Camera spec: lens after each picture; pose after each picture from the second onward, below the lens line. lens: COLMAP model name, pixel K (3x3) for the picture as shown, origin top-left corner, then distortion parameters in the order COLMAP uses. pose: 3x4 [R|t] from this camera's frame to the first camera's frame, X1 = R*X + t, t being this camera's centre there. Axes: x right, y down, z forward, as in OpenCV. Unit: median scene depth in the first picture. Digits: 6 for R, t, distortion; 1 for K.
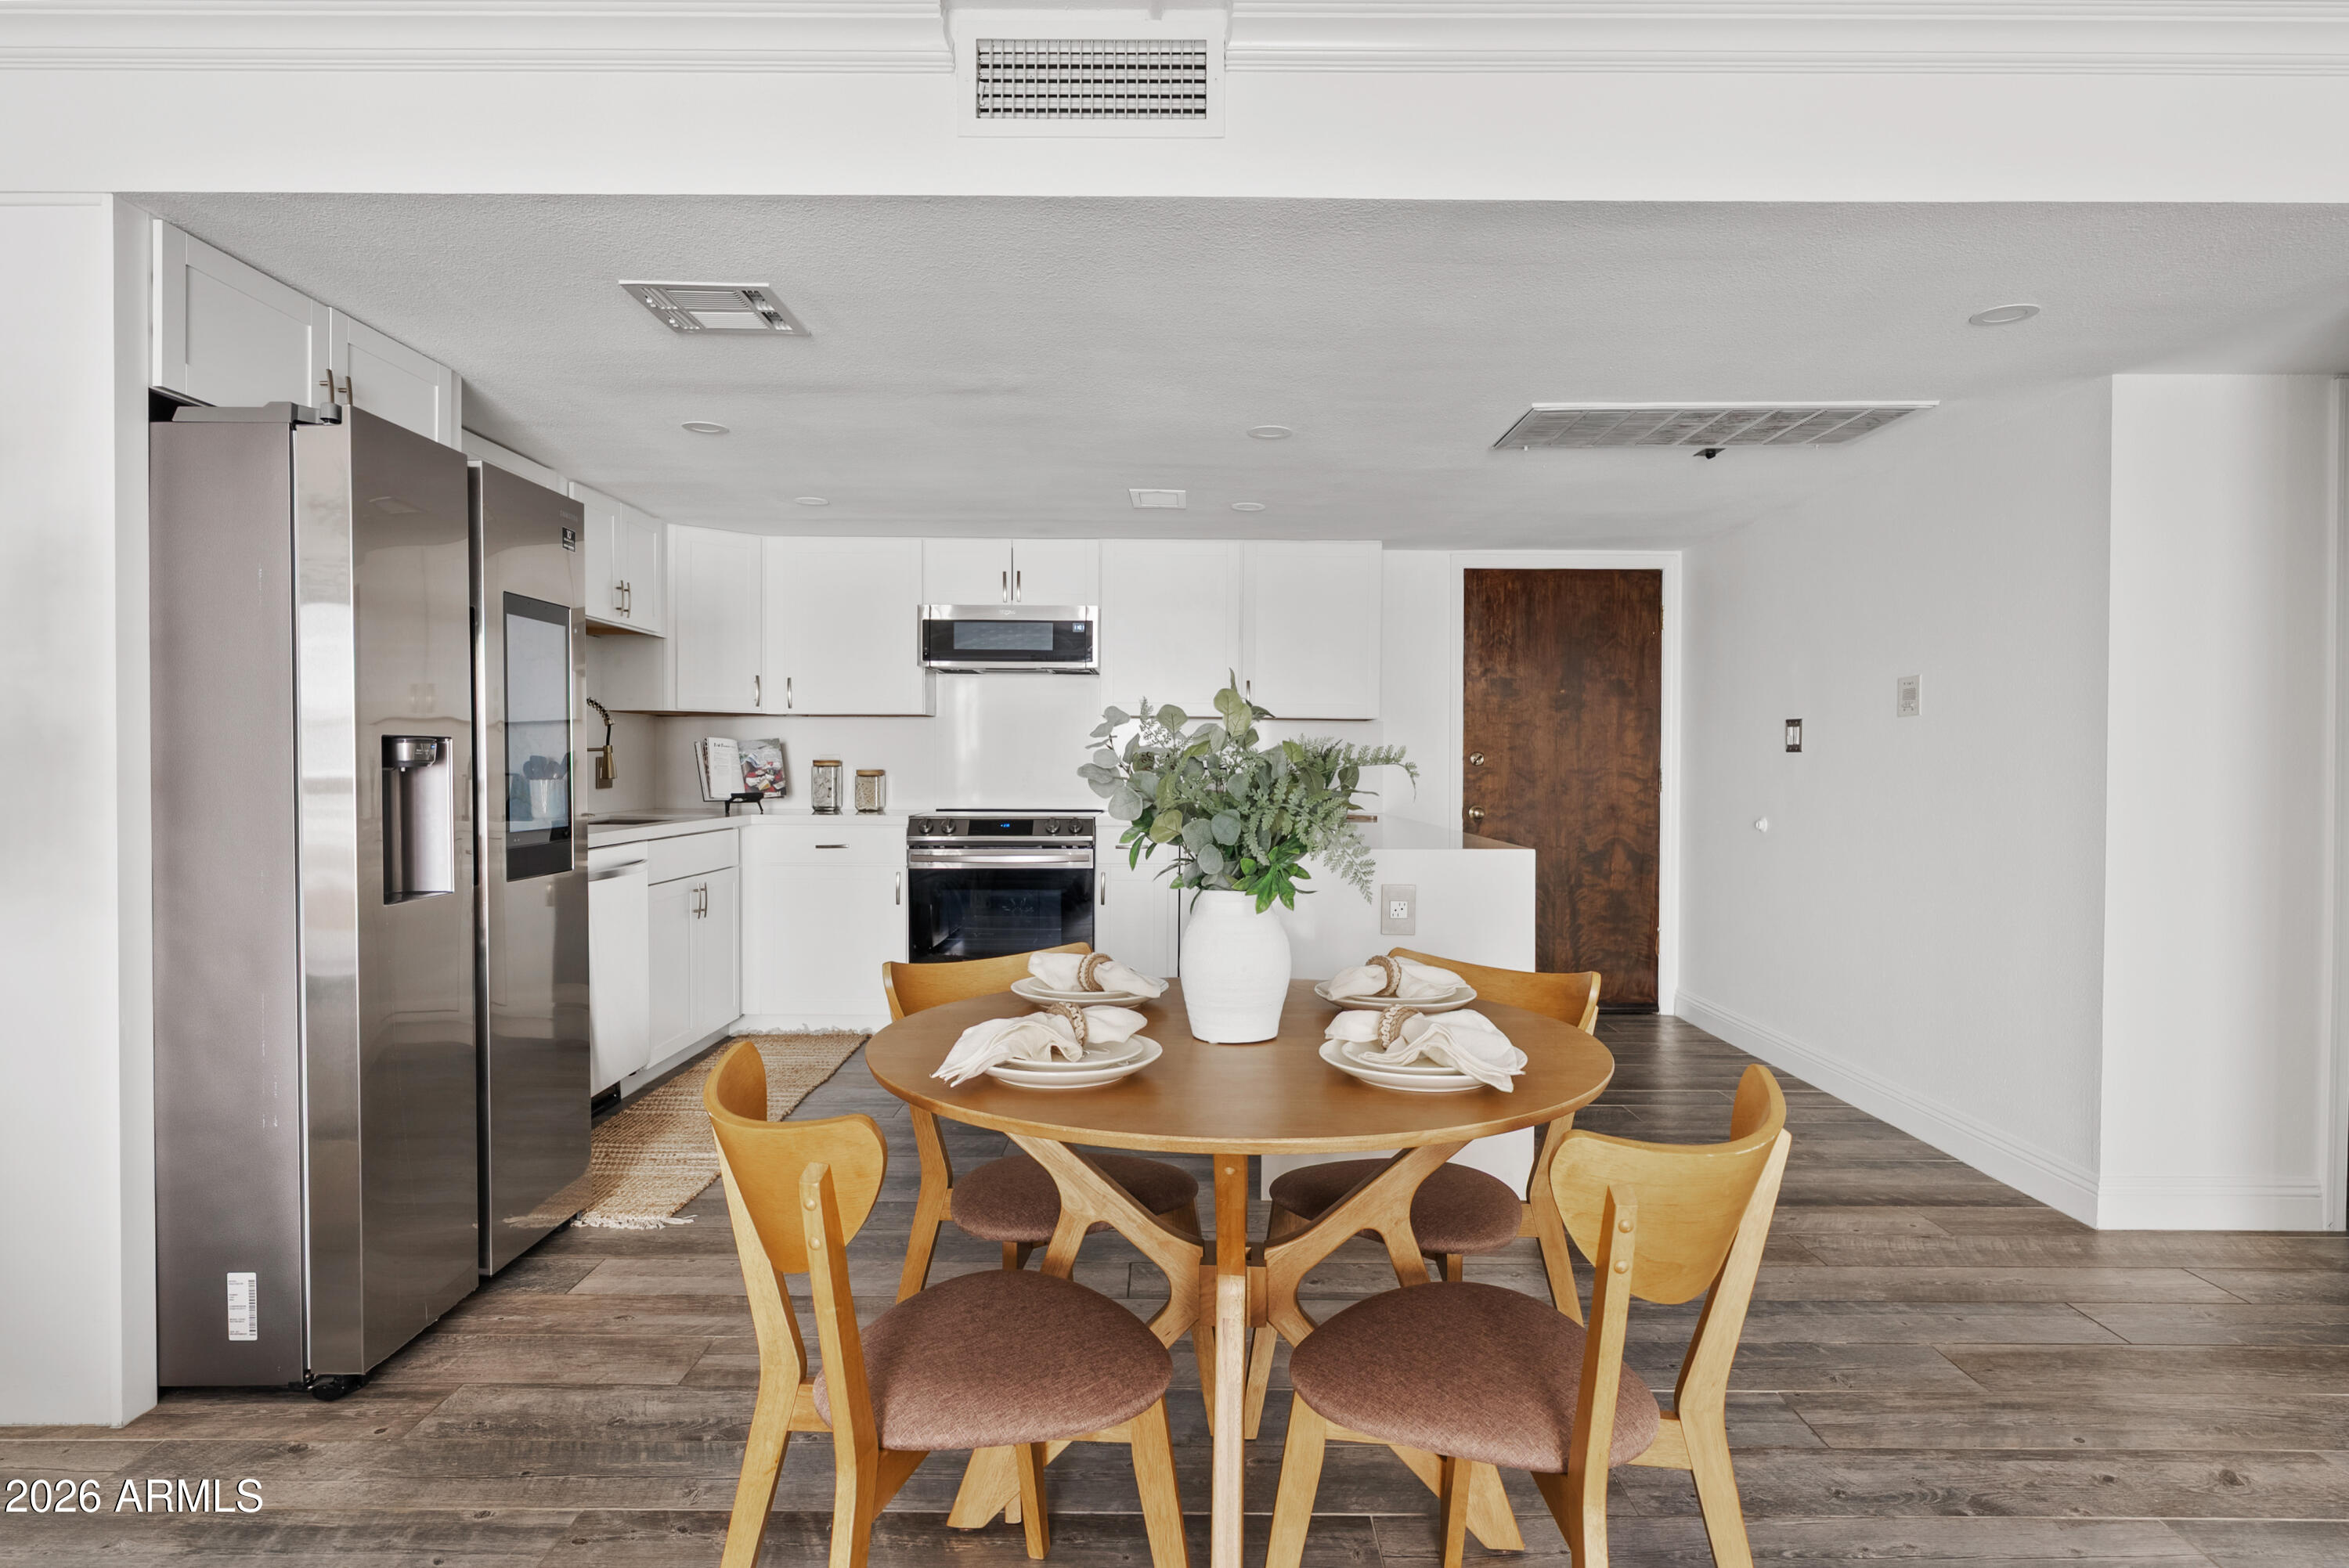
lens RADIAL K [[1292.0, 0, 1183.1], [0, 1292.0, 775.9], [0, 0, 1]] dist [-0.004412, -0.002838]
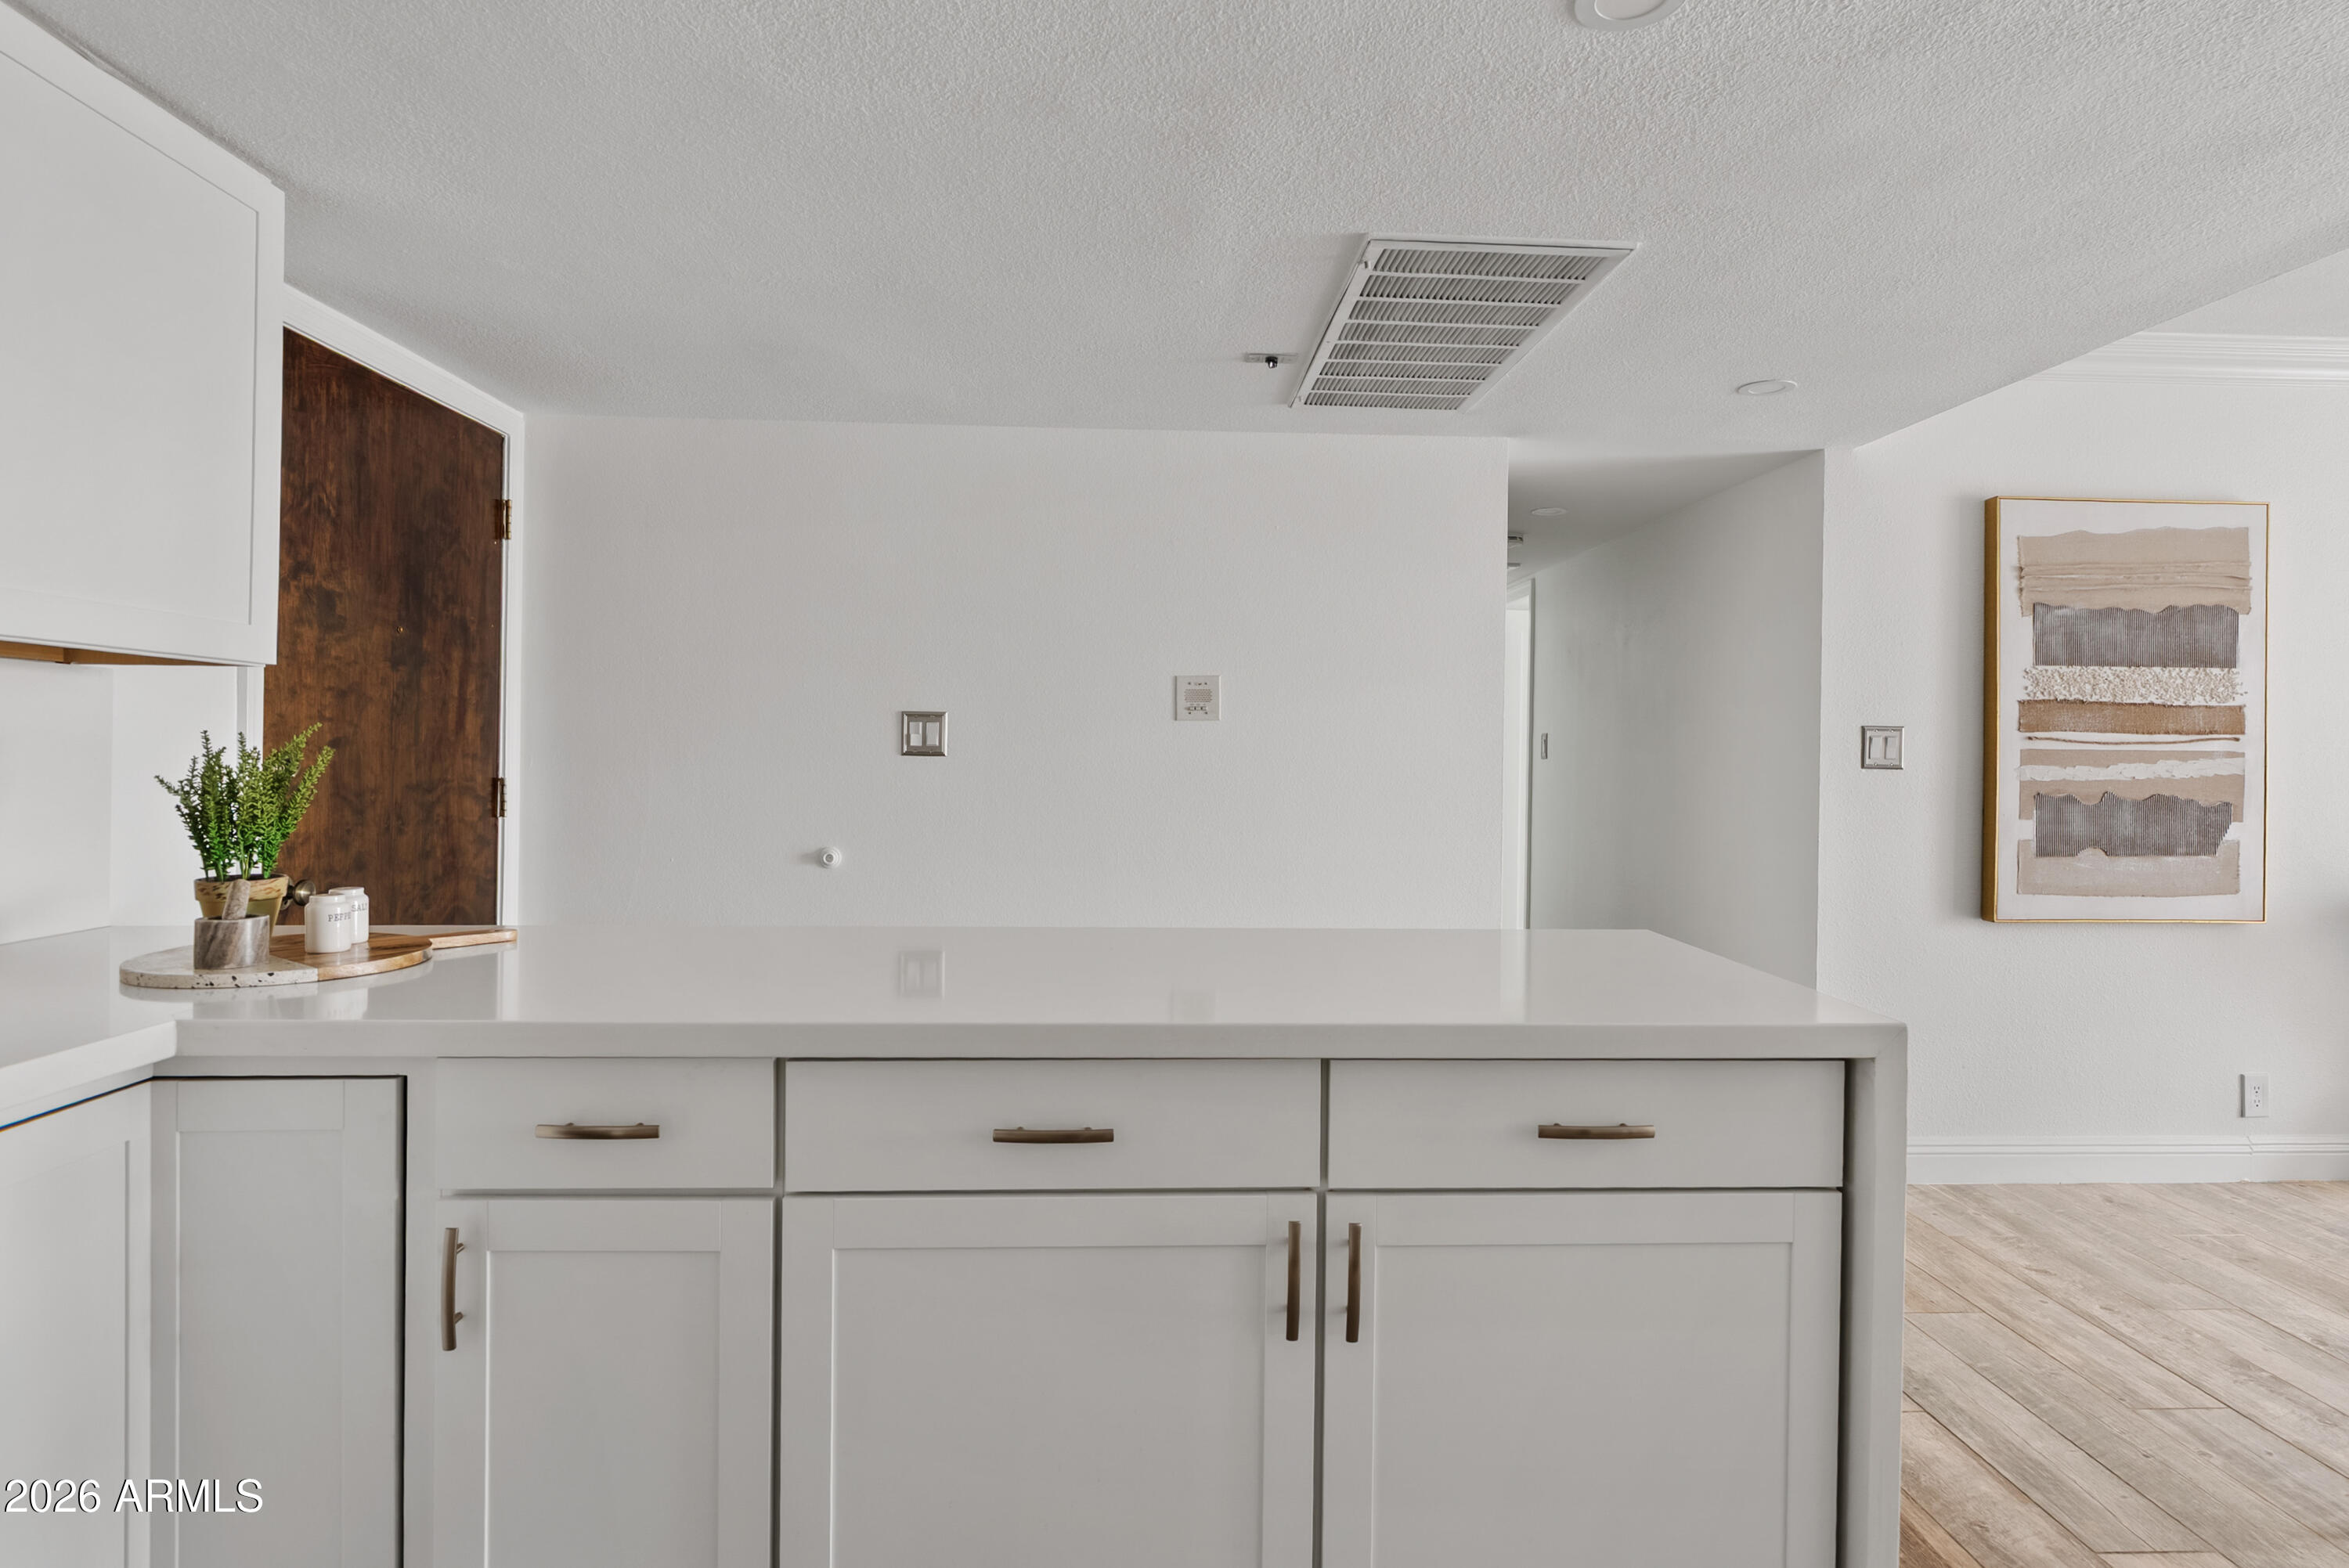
lens RADIAL K [[1219.2, 0, 1174.2], [0, 1219.2, 755.4], [0, 0, 1]] dist [-0.001540, 0.000625]
pose [[-0.034873, -0.011396, 0.999327, -0.209906], [-0.000088, 0.999935, 0.011400, -0.024140], [-0.999392, 0.000310, -0.034872, 0.785933]]
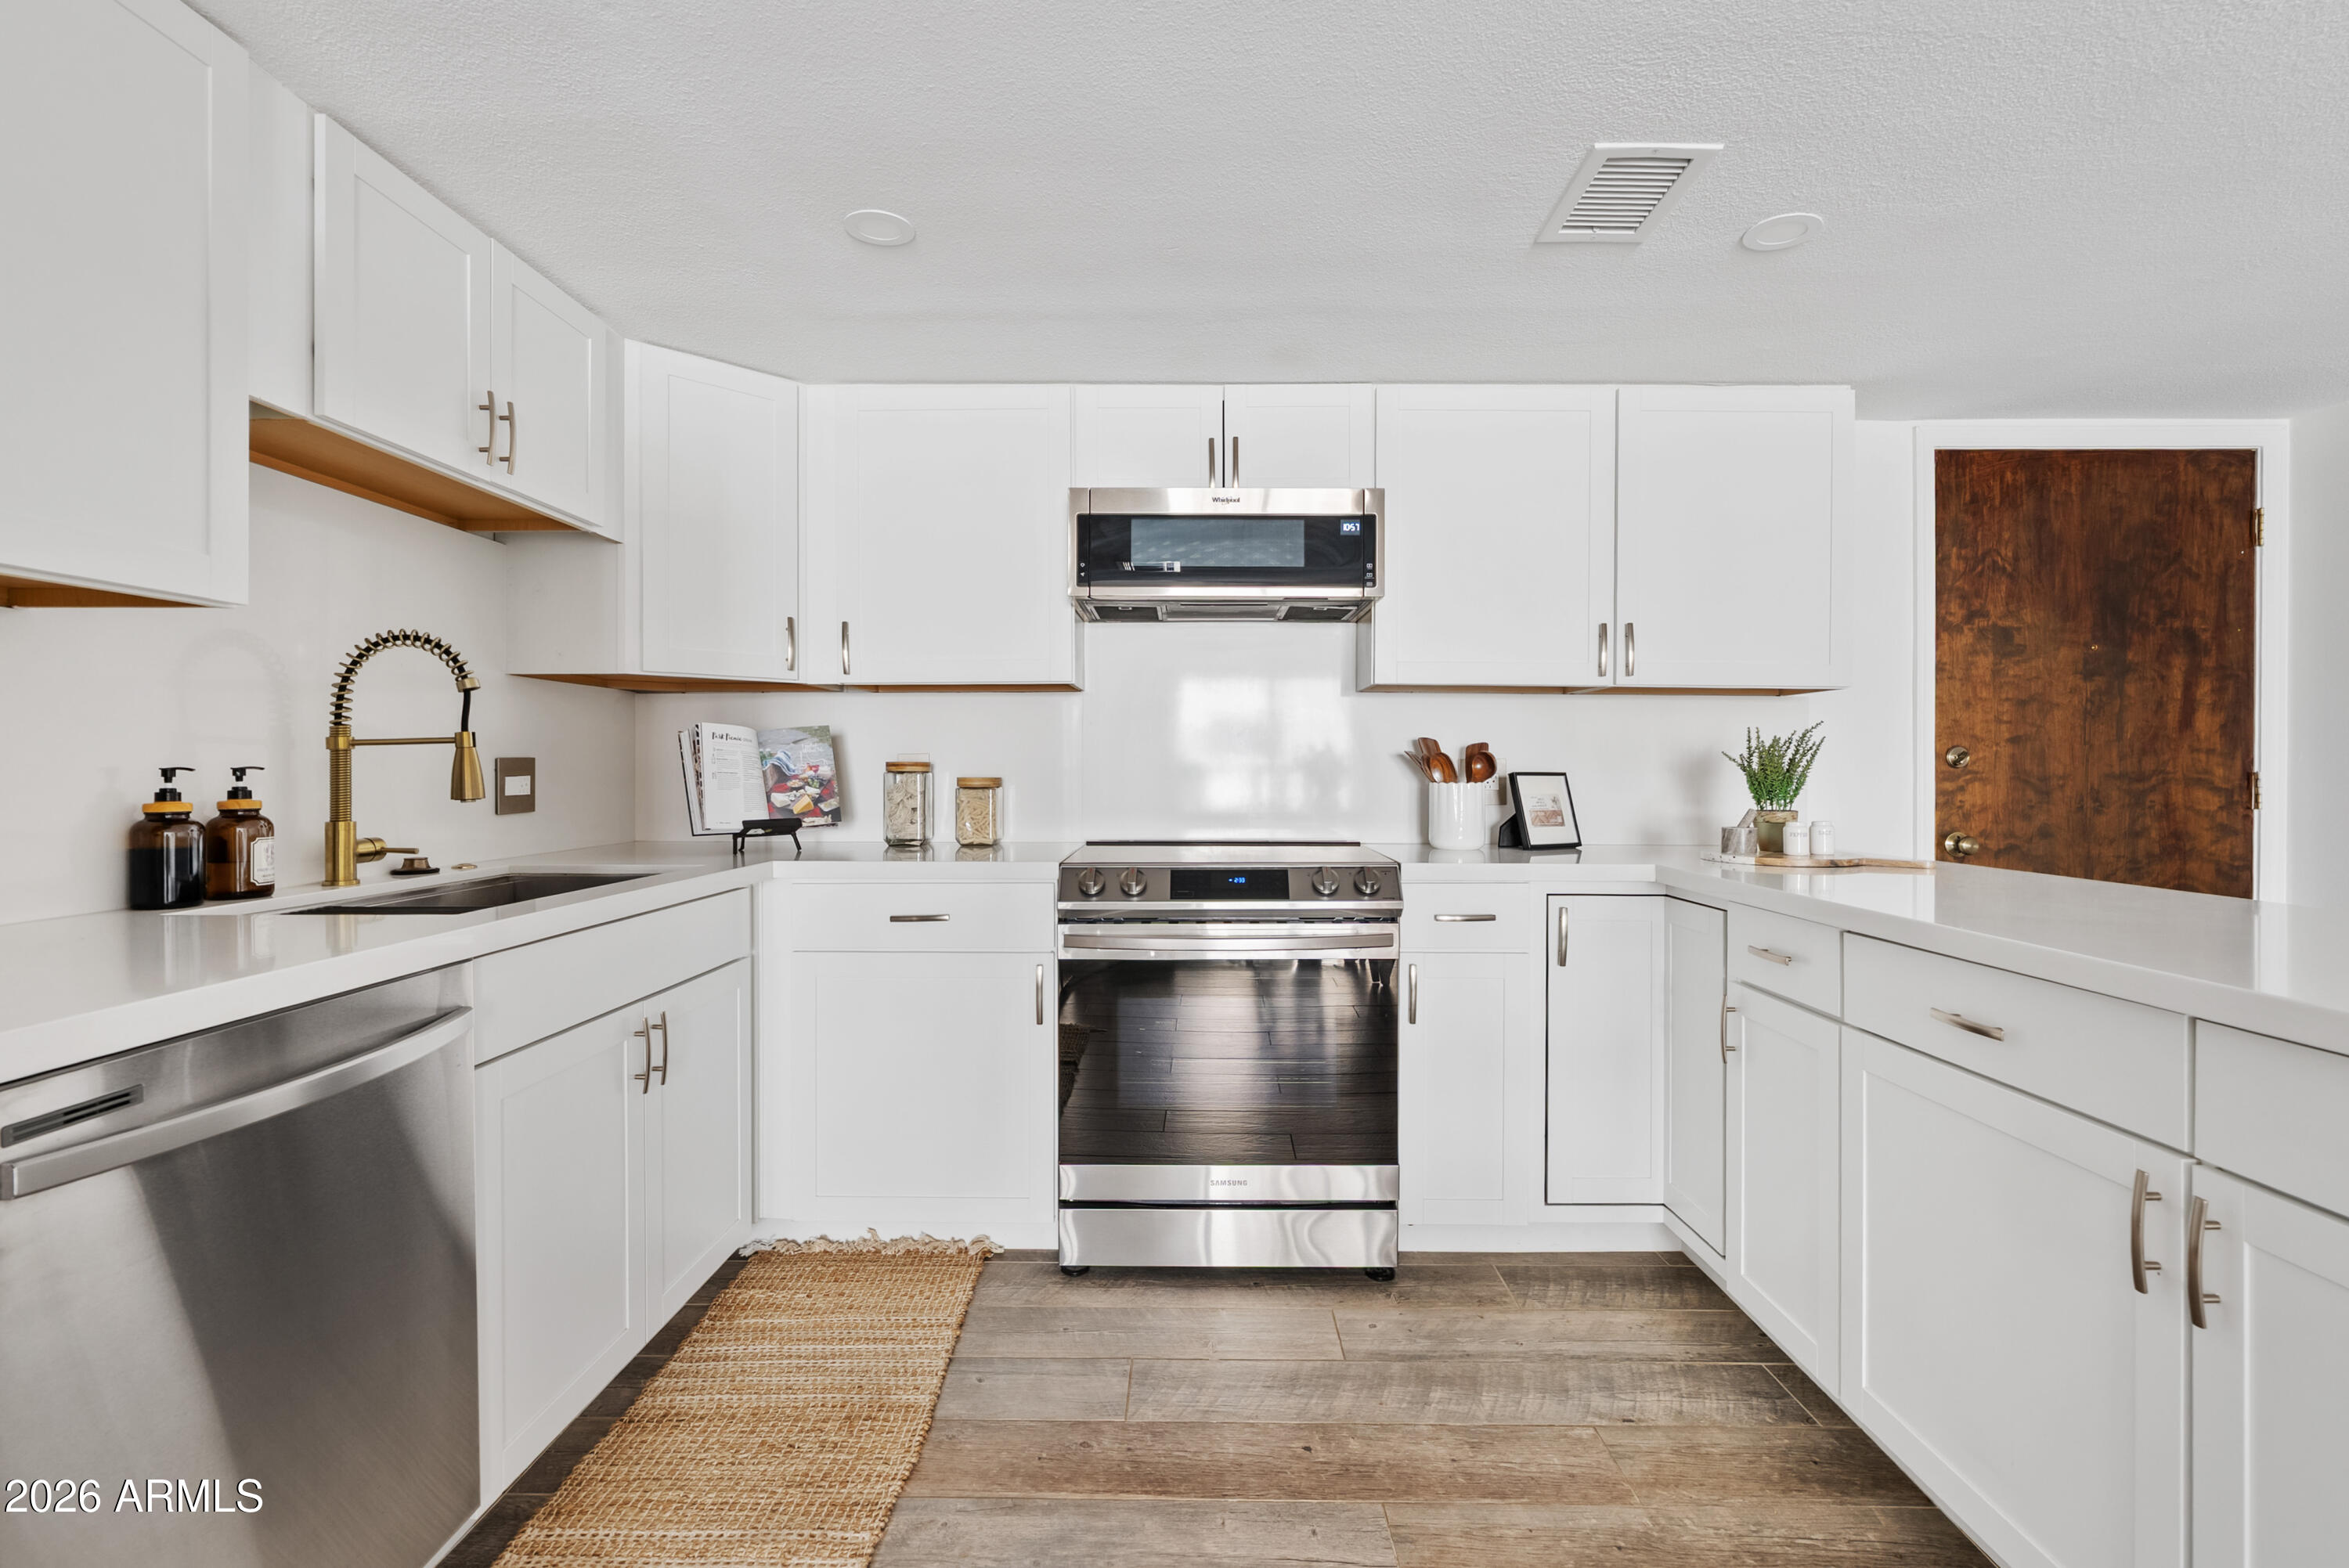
lens RADIAL K [[1072.2, 0, 1188.0], [0, 1072.2, 766.7], [0, 0, 1]] dist [-0.004556, 0.002568]
pose [[0.999968, -0.003389, -0.007261, -0.150671], [0.003315, 0.999942, -0.010257, -0.004913], [0.007295, 0.010233, 0.999921, 0.532237]]
